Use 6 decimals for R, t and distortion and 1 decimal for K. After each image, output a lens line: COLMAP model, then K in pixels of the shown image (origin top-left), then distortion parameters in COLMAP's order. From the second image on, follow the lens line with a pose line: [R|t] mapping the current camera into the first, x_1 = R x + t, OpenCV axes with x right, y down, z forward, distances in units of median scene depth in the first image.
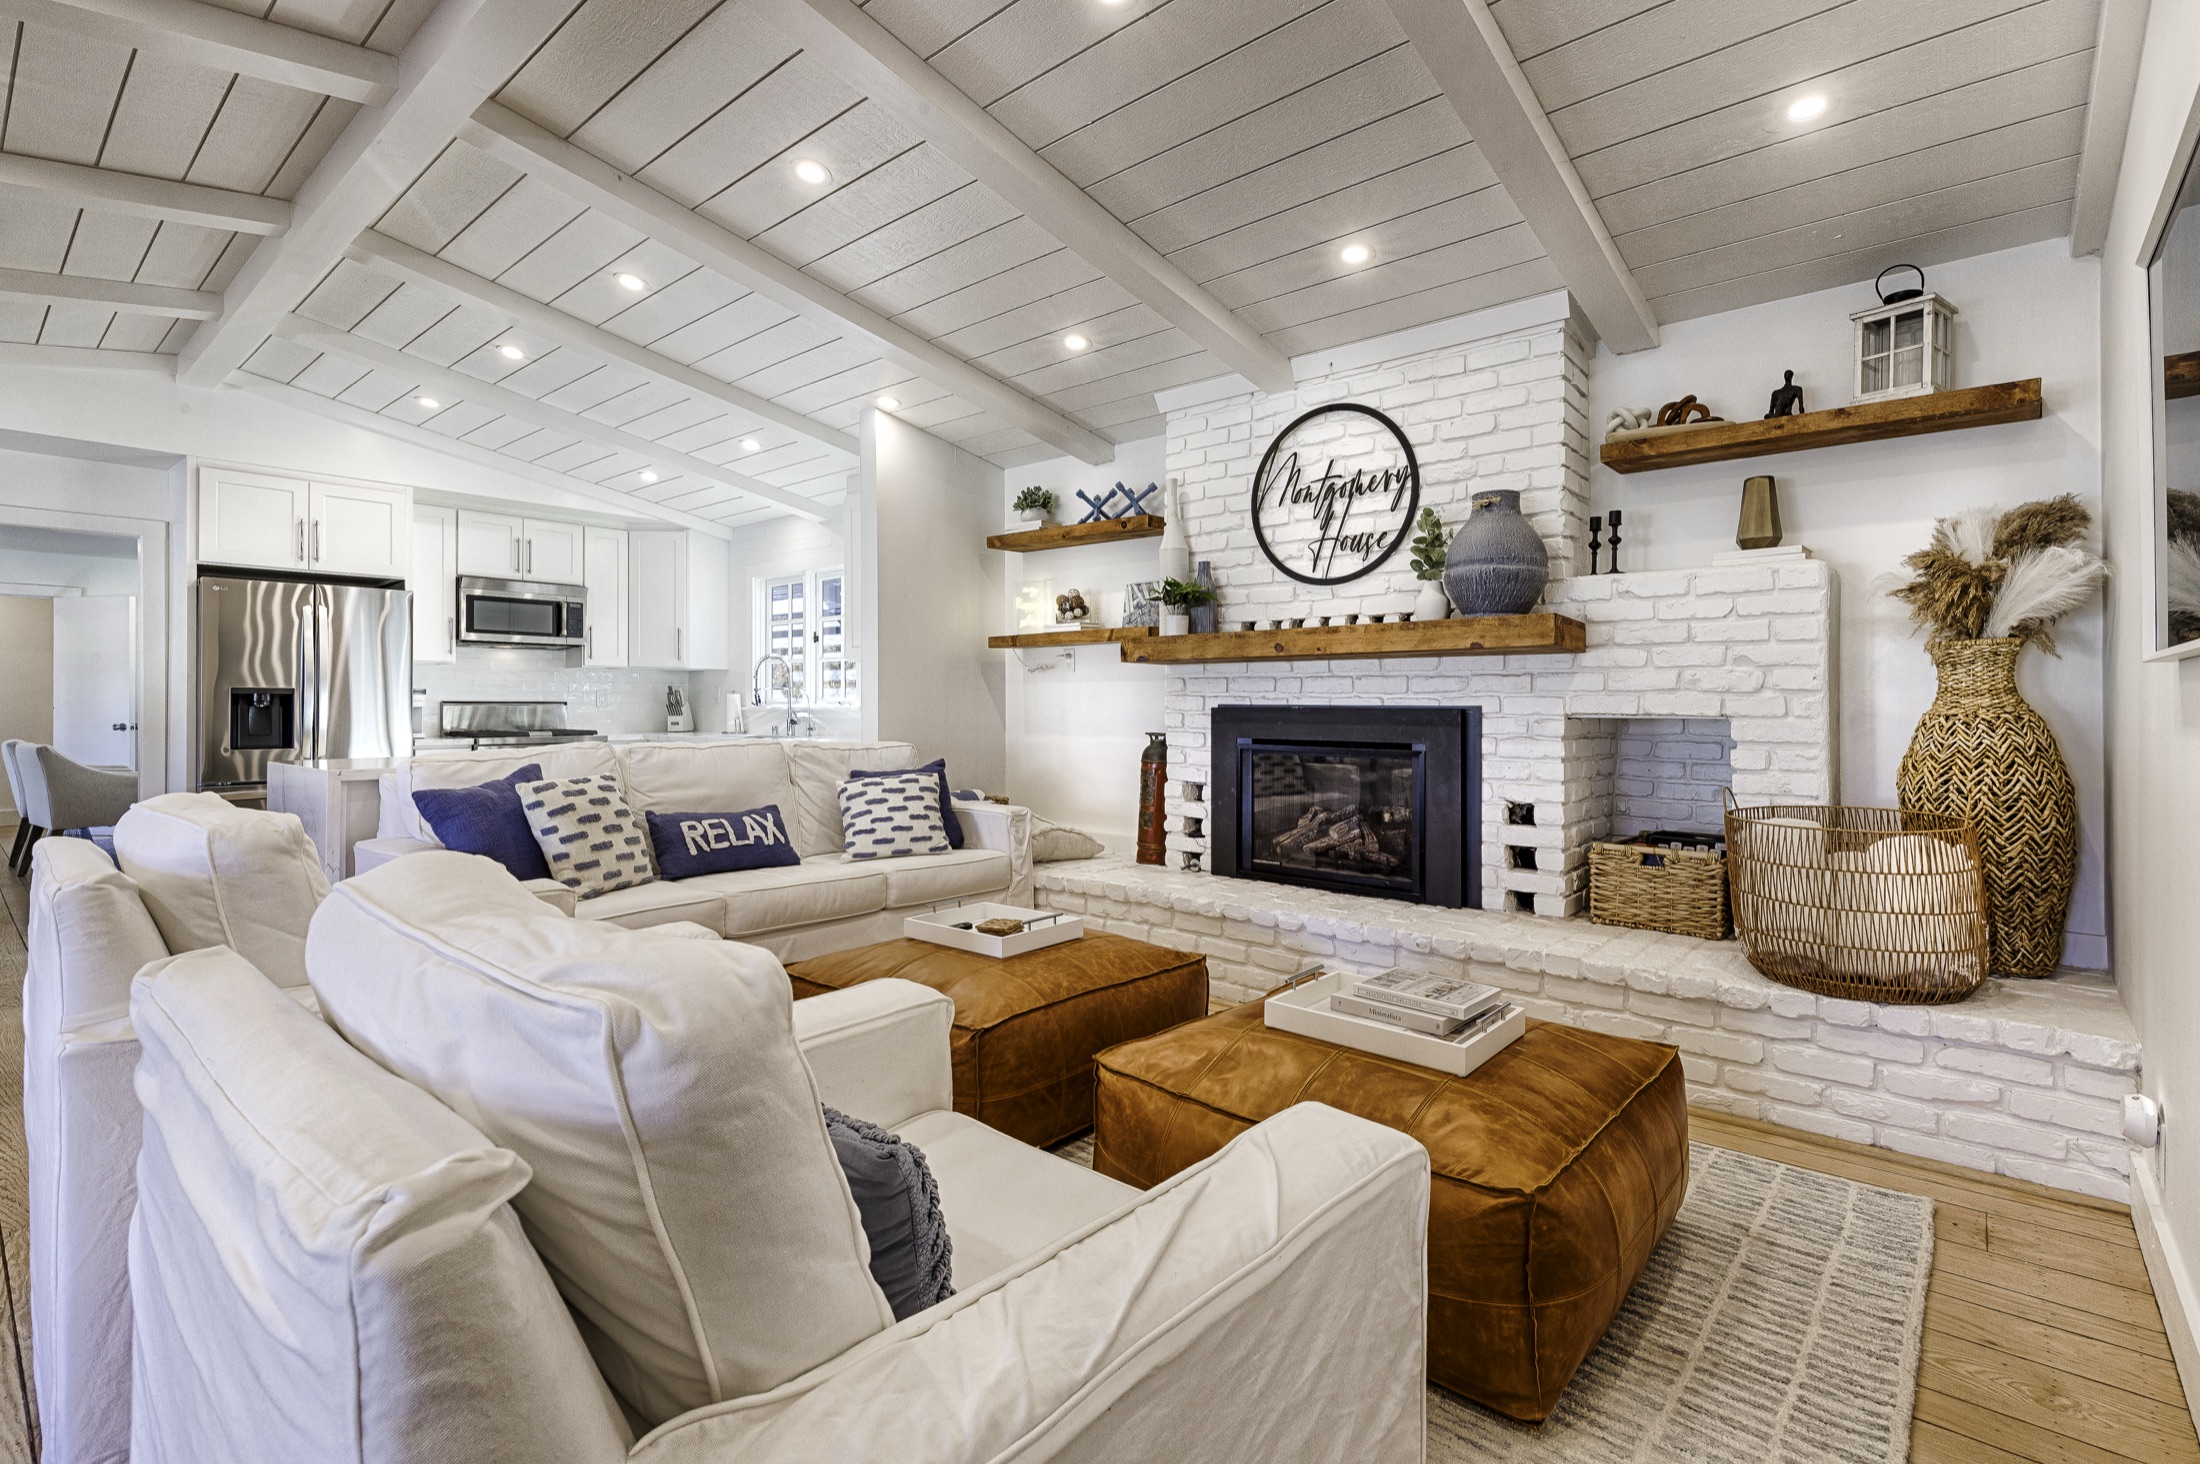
lens RADIAL K [[1005.5, 0, 1112.8], [0, 1005.5, 720.2], [0, 0, 1]] dist [0.002880, -0.000284]
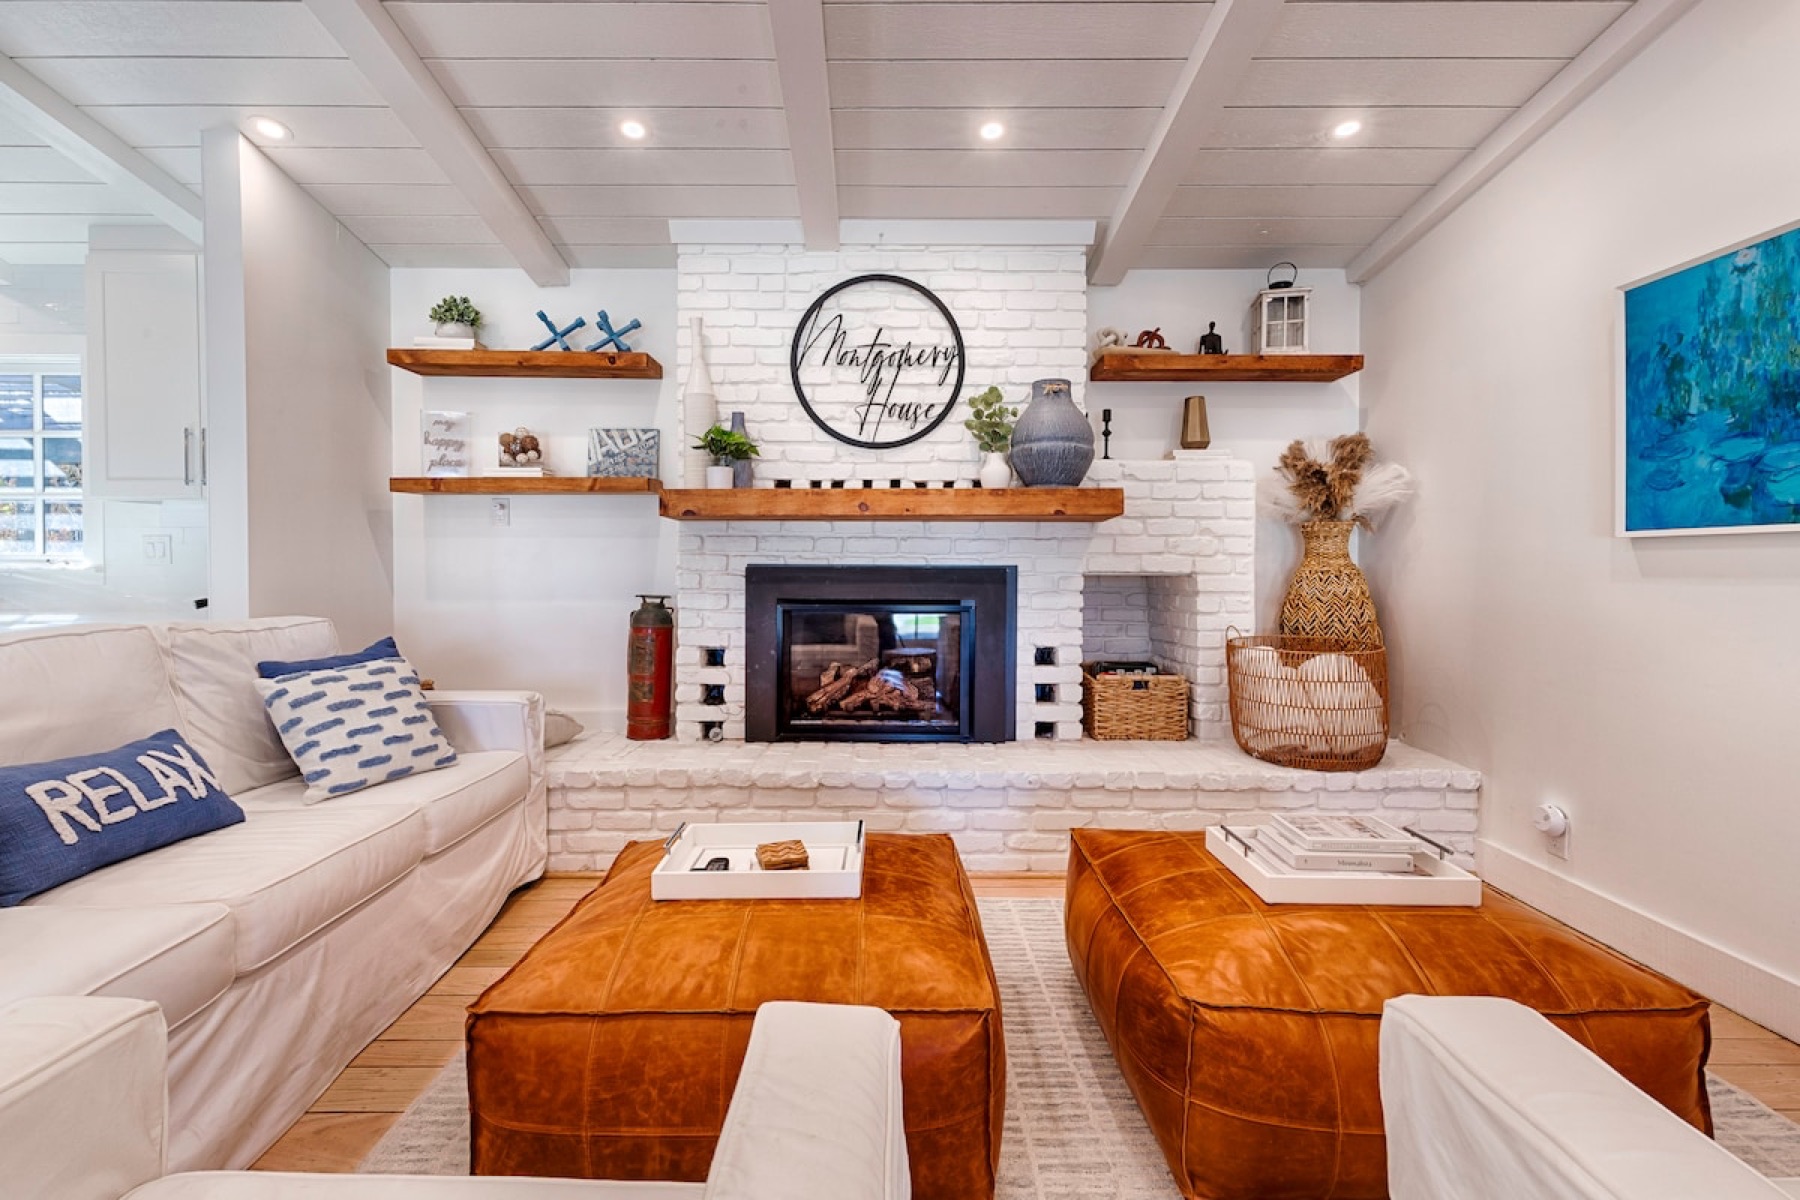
lens RADIAL K [[831.5, 0, 897.2], [0, 831.5, 584.7], [0, 0, 1]] dist [0.009300, -0.002775]
pose [[0.761763, -0.015987, 0.647659, -0.336342], [0.009961, 0.999866, 0.012966, -0.005468], [-0.647779, -0.003426, 0.761820, 0.341592]]
